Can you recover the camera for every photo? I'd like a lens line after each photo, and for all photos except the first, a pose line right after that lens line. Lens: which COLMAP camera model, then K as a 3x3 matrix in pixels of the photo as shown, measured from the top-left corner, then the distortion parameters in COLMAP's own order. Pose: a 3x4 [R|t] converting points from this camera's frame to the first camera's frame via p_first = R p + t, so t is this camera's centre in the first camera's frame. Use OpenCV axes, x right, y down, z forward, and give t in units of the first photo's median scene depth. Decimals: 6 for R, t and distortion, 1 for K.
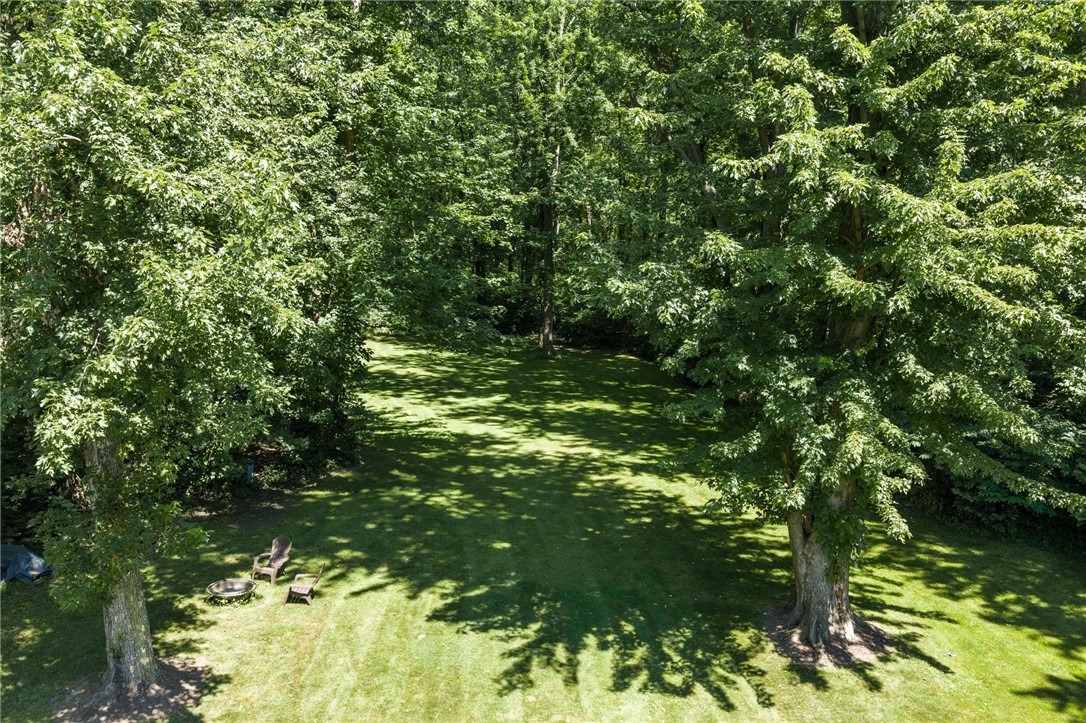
lens RADIAL K [[890.4, 0, 543.0], [0, 890.4, 361.5], [0, 0, 1]] dist [0.004649, -0.003982]
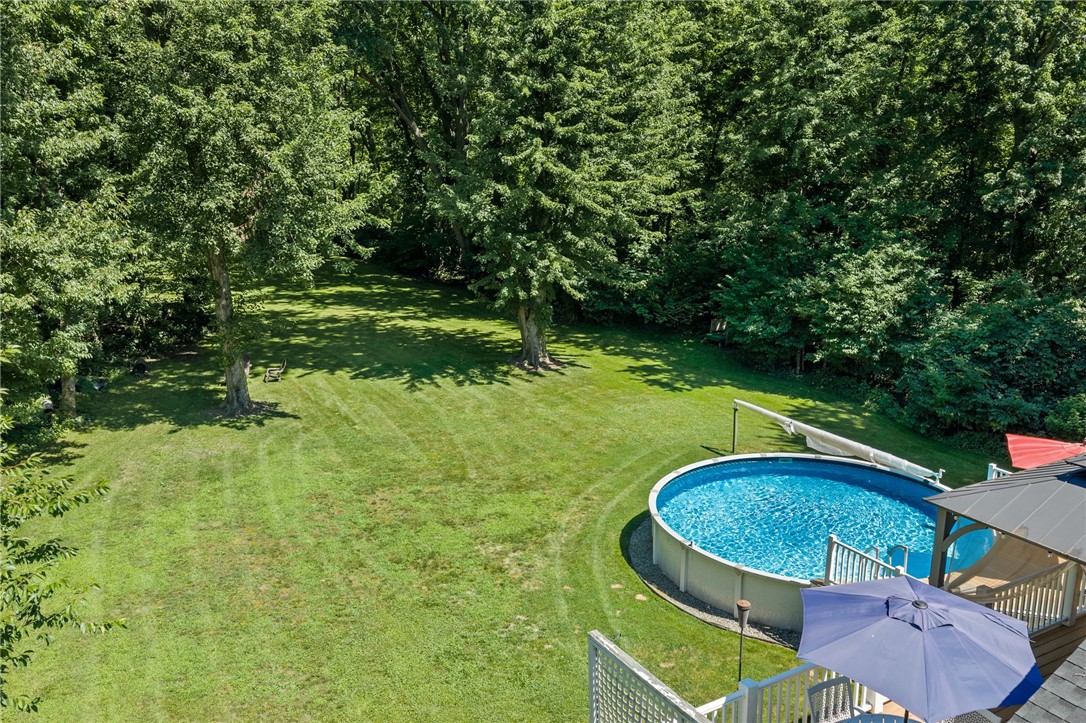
lens RADIAL K [[890.4, 0, 543.0], [0, 890.4, 361.5], [0, 0, 1]] dist [0.004649, -0.003982]
pose [[0.914989, -0.099135, 0.391109, -0.587995], [0.059375, 0.991875, 0.112506, 0.062179], [-0.399085, -0.079720, 0.913442, -1.120533]]
